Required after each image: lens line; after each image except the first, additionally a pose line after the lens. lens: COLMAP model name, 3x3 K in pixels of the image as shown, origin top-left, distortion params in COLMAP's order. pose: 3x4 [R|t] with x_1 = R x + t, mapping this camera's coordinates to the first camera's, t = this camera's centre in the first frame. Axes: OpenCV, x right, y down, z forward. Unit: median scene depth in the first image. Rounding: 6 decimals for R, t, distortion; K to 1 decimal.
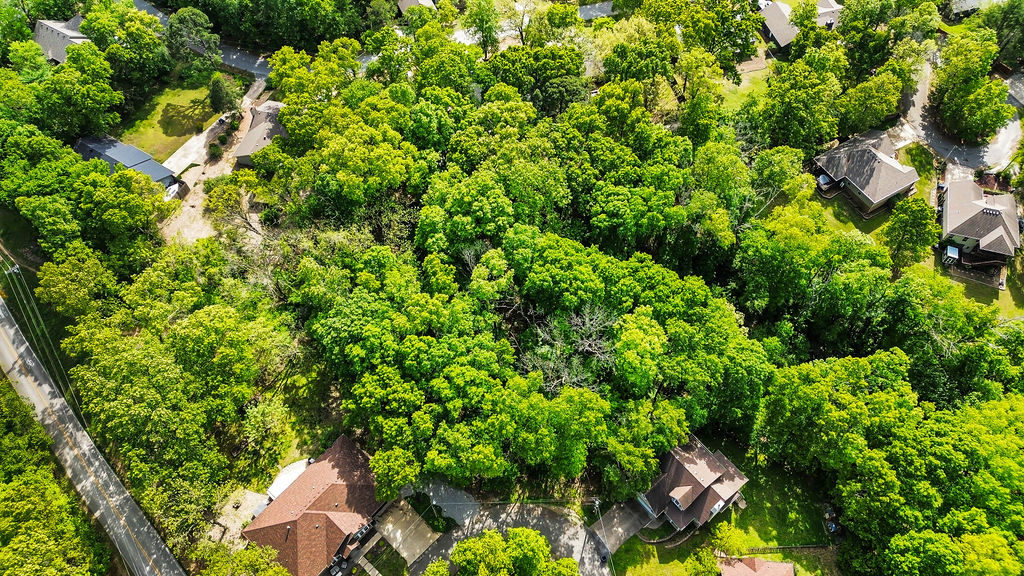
lens RADIAL K [[705.1, 0, 513.2], [0, 705.1, 288.0], [0, 0, 1]] dist [0.048655, -0.003082]
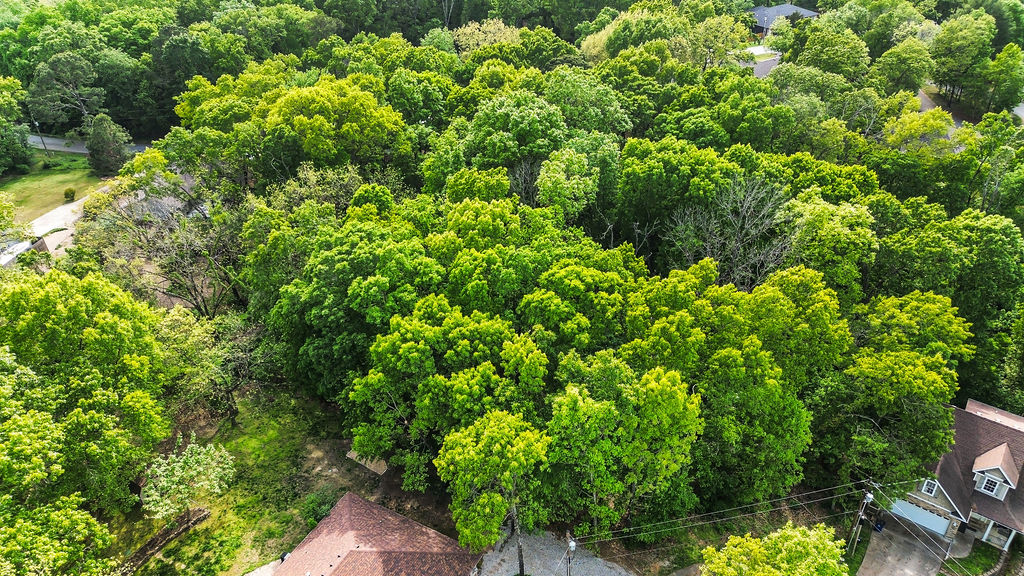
lens RADIAL K [[703.7, 0, 512.0], [0, 703.7, 288.0], [0, 0, 1]] dist [0.047053, 0.001999]
pose [[0.976291, -0.131523, 0.171926, -0.201999], [0.191182, 0.896403, -0.399889, 0.318415], [-0.101520, 0.423277, 0.900295, 0.481139]]
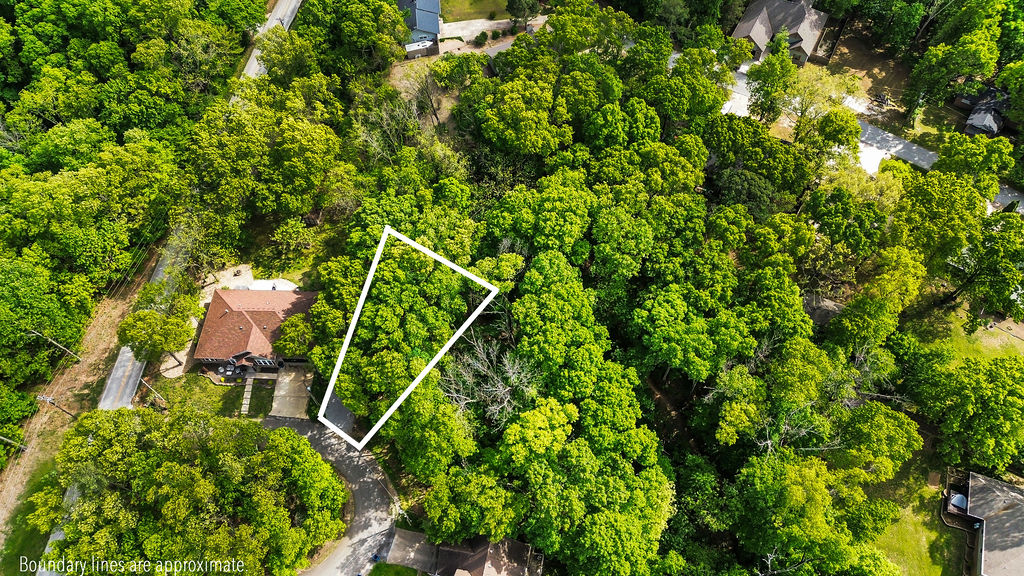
lens RADIAL K [[705.1, 0, 513.2], [0, 705.1, 288.0], [0, 0, 1]] dist [0.048655, -0.003082]
pose [[0.633305, 0.668637, -0.389678, 0.381698], [-0.656843, 0.730668, 0.186230, -0.199969], [0.409245, 0.138017, 0.901925, 0.137039]]
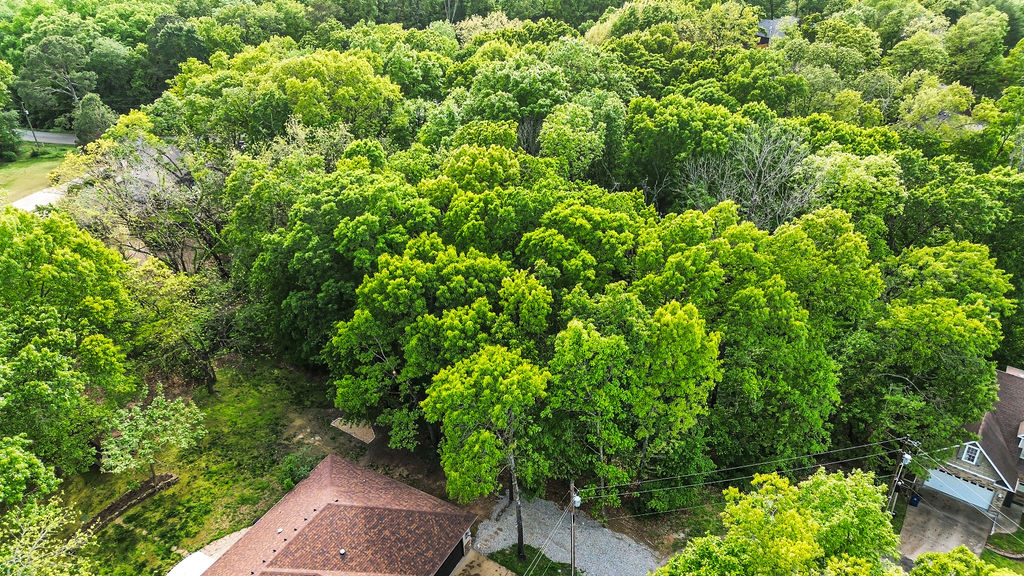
lens RADIAL K [[705.1, 0, 513.2], [0, 705.1, 288.0], [0, 0, 1]] dist [0.048655, -0.003082]
pose [[0.977395, -0.116695, 0.176297, -0.200814], [0.185089, 0.875303, -0.446752, 0.360733], [-0.102179, 0.469284, 0.877116, 0.548144]]
